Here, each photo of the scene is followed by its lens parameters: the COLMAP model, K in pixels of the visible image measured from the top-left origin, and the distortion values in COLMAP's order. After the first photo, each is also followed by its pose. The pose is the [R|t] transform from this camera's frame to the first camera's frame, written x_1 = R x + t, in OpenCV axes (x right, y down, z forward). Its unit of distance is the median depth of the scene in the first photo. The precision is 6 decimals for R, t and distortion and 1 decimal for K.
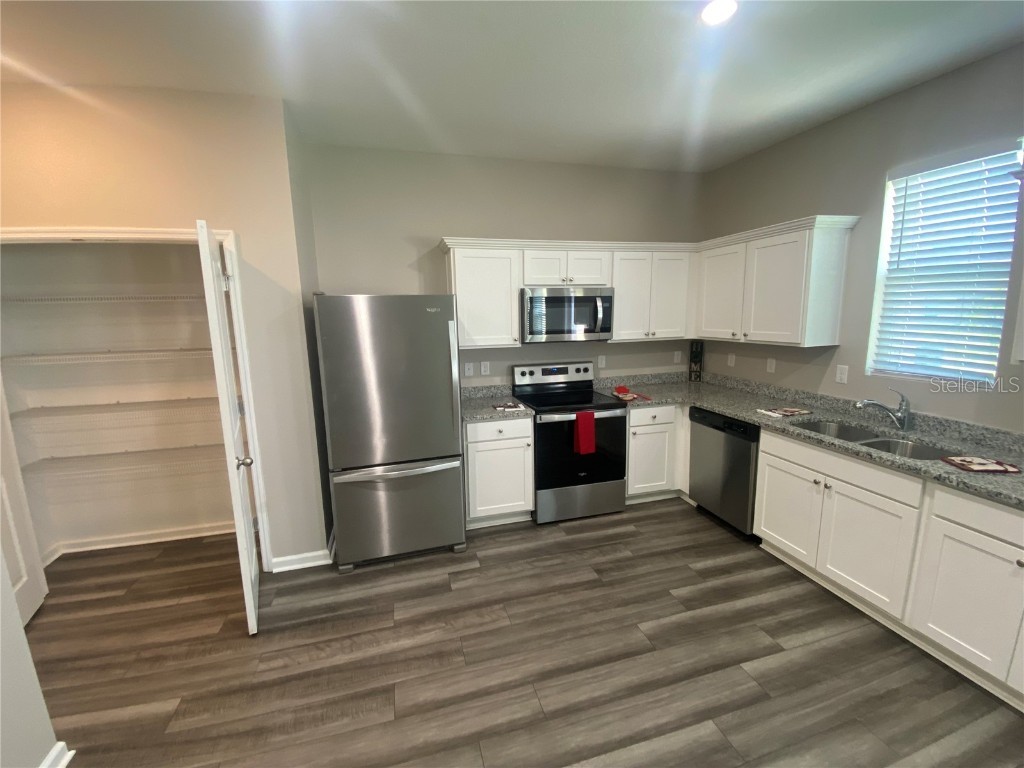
lens RADIAL K [[417.2, 0, 508.5], [0, 417.2, 380.7], [0, 0, 1]] dist [0.029727, -0.000760]
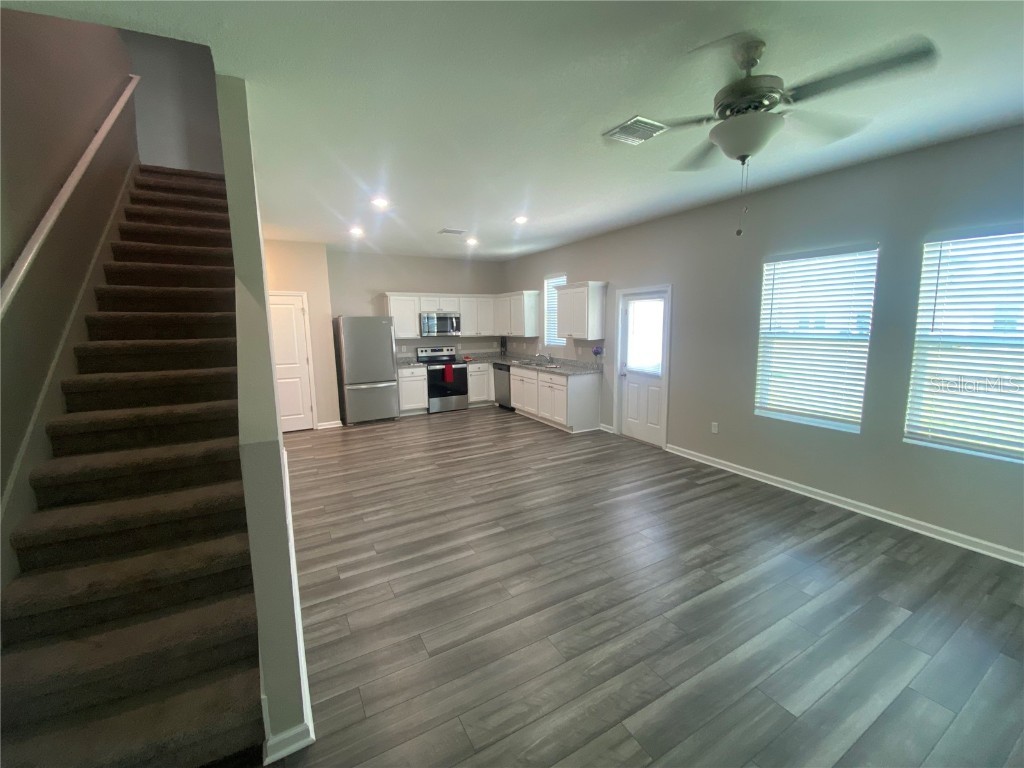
lens RADIAL K [[417.2, 0, 515.8], [0, 417.2, 383.2], [0, 0, 1]] dist [0.029727, -0.000760]
pose [[0.970583, -0.029903, 0.238902, -0.017633], [0.035787, 0.999153, -0.020326, 0.232886], [-0.238092, 0.028278, 0.970831, -1.362854]]
